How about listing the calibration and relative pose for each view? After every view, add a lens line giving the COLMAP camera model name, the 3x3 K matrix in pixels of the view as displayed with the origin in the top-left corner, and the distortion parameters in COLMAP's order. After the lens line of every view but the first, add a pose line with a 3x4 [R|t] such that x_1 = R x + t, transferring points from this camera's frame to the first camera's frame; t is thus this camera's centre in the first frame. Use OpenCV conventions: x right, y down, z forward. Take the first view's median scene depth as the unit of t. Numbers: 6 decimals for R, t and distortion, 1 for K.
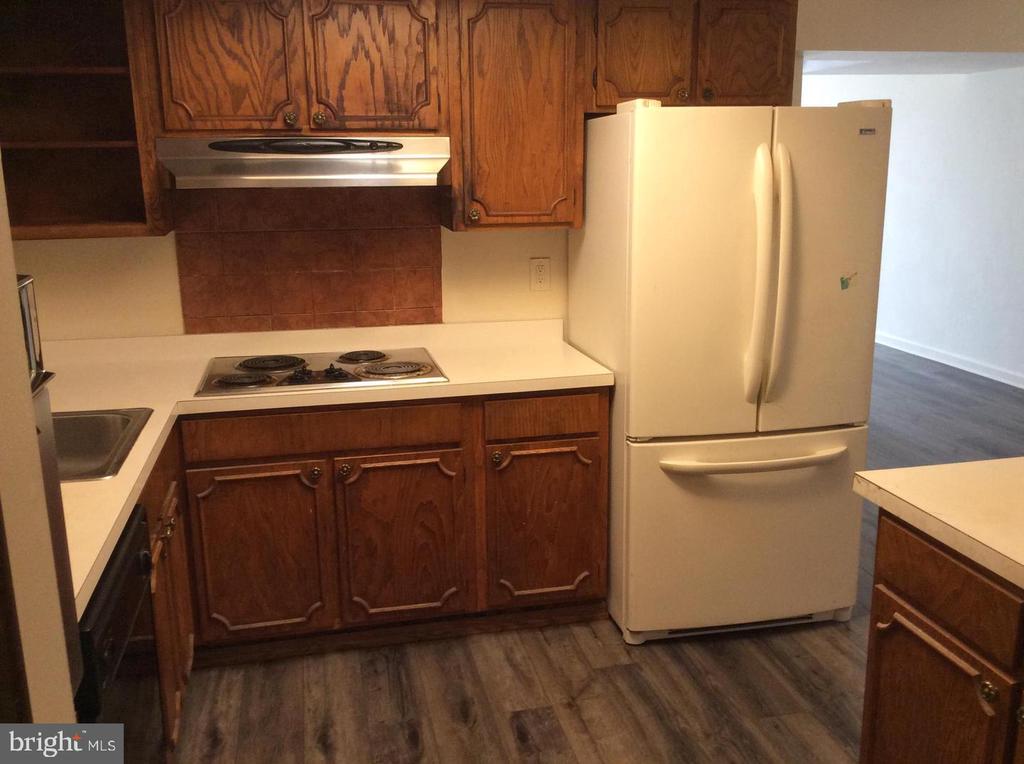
lens RADIAL K [[950.4, 0, 516.0], [0, 950.4, 402.5], [0, 0, 1]] dist [0.130931, -0.271910]
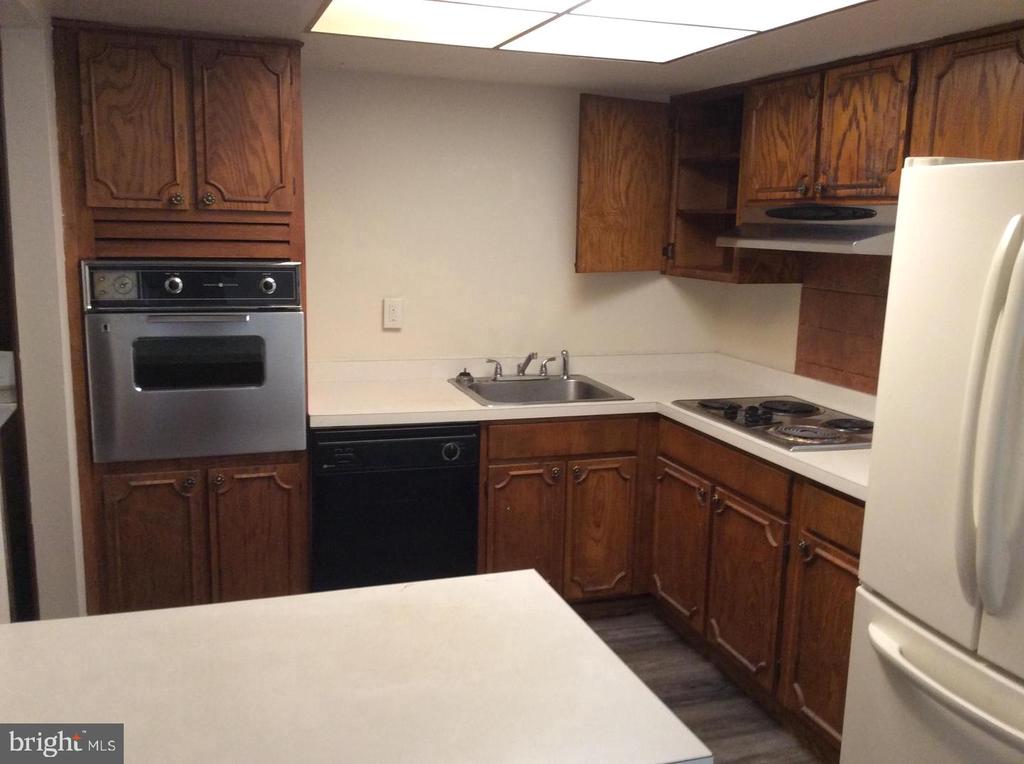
lens RADIAL K [[933.0, 0, 514.3], [0, 933.0, 399.8], [0, 0, 1]] dist [0.121052, -0.225989]
pose [[0.102654, 0.203191, -0.973743, 0.824312], [-0.274507, 0.946688, 0.168606, -0.155977], [0.956090, 0.249991, 0.152958, 0.572006]]
